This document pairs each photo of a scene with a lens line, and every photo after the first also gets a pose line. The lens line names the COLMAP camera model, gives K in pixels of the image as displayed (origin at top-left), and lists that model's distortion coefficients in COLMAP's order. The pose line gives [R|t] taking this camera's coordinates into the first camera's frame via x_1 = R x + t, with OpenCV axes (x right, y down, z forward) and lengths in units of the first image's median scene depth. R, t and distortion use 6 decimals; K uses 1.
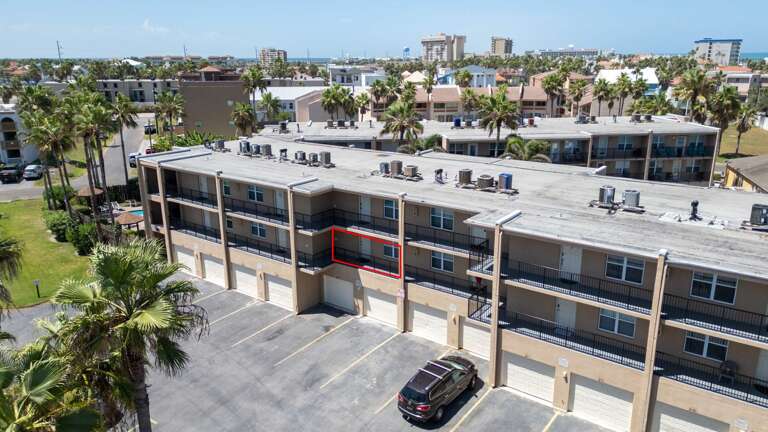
lens RADIAL K [[555.4, 0, 384.0], [0, 555.4, 216.0], [0, 0, 1]] dist [0.089951, -0.112799]
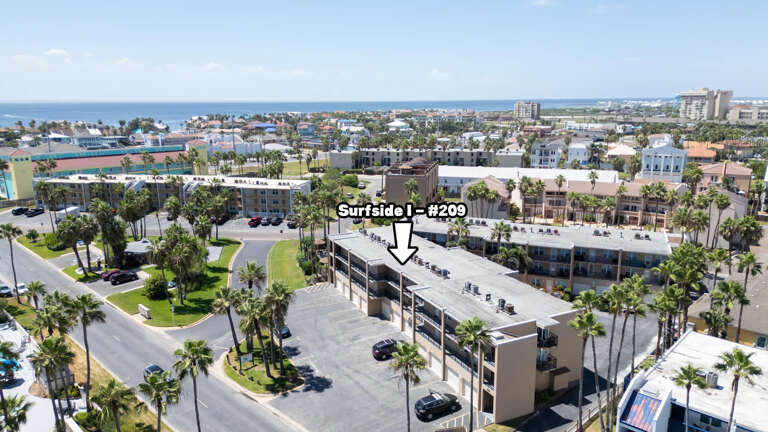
lens RADIAL K [[539.4, 0, 384.0], [0, 539.4, 216.0], [0, 0, 1]] dist [0.075206, -0.073227]
pose [[0.891102, 0.098271, -0.443036, 0.800615], [-0.125199, 0.991620, -0.031865, -0.159094], [0.436192, 0.083863, 0.895937, -0.941804]]
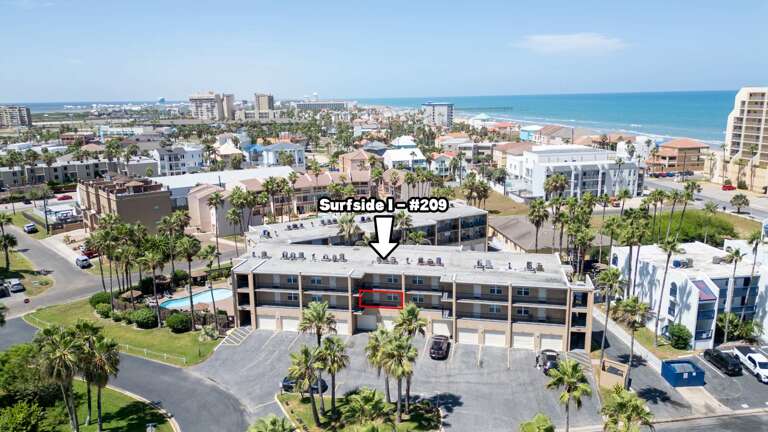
lens RADIAL K [[539.2, 0, 384.0], [0, 539.2, 216.0], [0, 0, 1]] dist [0.087204, -0.099841]
pose [[0.904025, -0.100620, 0.415470, -0.793363], [0.127545, 0.991124, -0.037492, -0.165116], [-0.408009, 0.086885, 0.908834, -0.875764]]
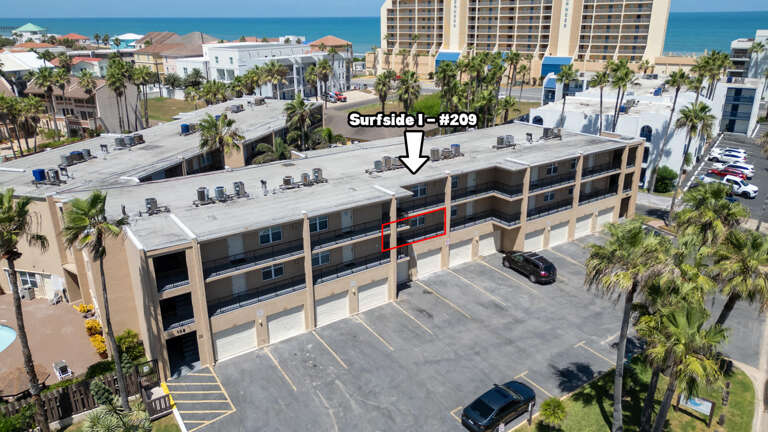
lens RADIAL K [[551.6, 0, 384.0], [0, 551.6, 216.0], [0, 0, 1]] dist [0.074465, -0.074435]
pose [[0.317721, -0.317396, 0.893484, -1.073798], [0.267046, 0.934119, 0.236870, -0.255266], [-0.909802, 0.163343, 0.381548, 0.516644]]
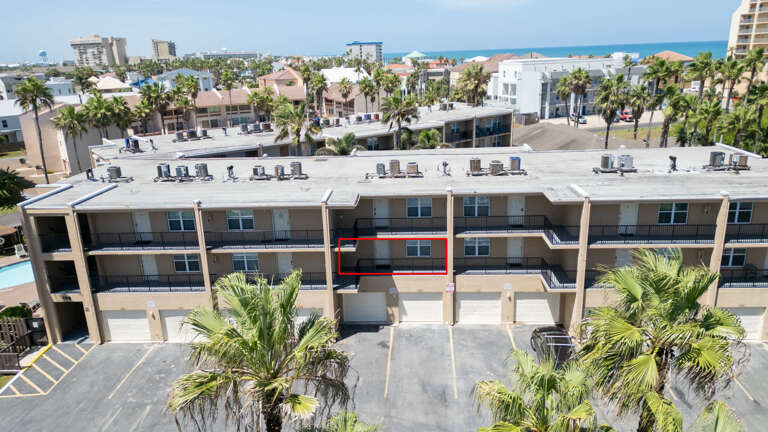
lens RADIAL K [[539.4, 0, 384.0], [0, 539.4, 216.0], [0, 0, 1]] dist [0.075206, -0.073227]
pose [[0.829495, -0.178440, 0.529242, -0.484424], [0.176796, 0.982751, 0.054249, -0.053641], [-0.529794, 0.048569, 0.846735, 0.195575]]
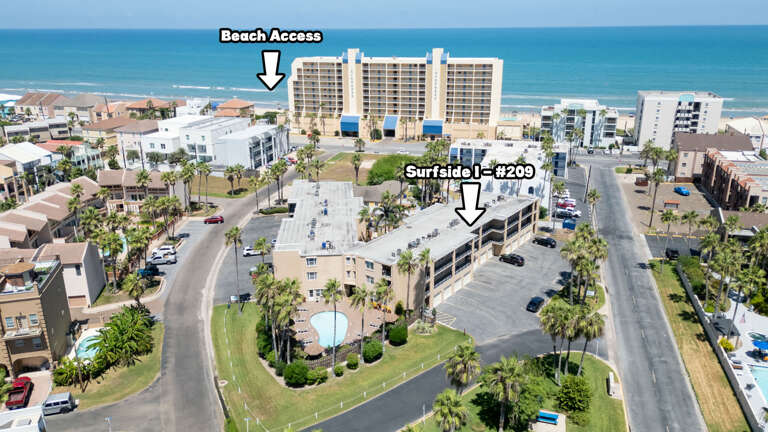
lens RADIAL K [[579.1, 0, 384.0], [0, 579.1, 216.0], [0, 0, 1]] dist [0.090194, -0.001189]
pose [[-0.017107, -0.302006, 0.953153, -2.684465], [0.279901, 0.913730, 0.294538, -1.046258], [-0.959876, 0.271827, 0.068901, 1.070325]]
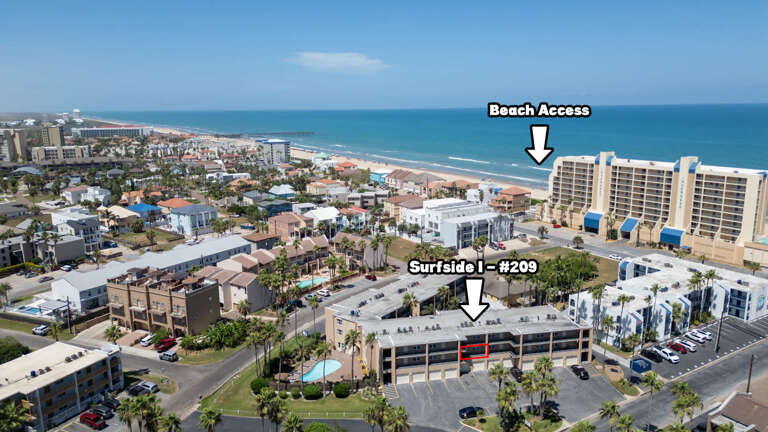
lens RADIAL K [[539.4, 0, 384.0], [0, 539.4, 216.0], [0, 0, 1]] dist [0.075206, -0.073227]
pose [[0.664765, -0.149889, 0.731861, -2.471216], [0.212369, 0.977163, 0.007229, -0.808257], [-0.716231, 0.150620, 0.681415, -0.929325]]
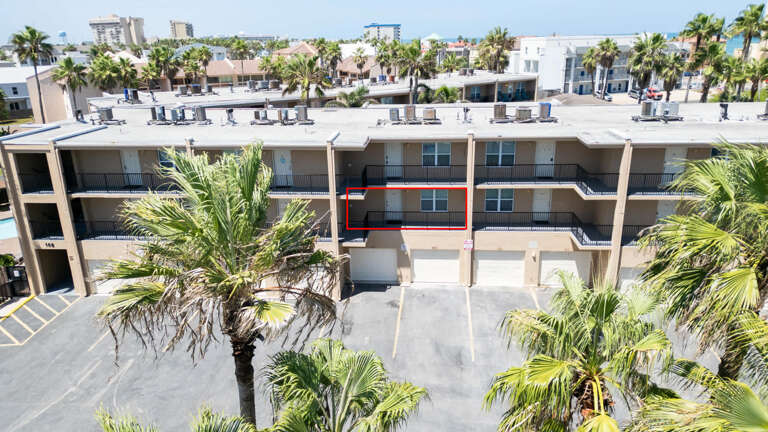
lens RADIAL K [[539.4, 0, 384.0], [0, 539.4, 216.0], [0, 0, 1]] dist [0.075206, -0.073227]
pose [[0.846911, -0.172007, 0.503145, -0.448861], [0.157466, 0.984921, 0.071655, 0.007199], [-0.507884, 0.018543, 0.861226, 0.264398]]
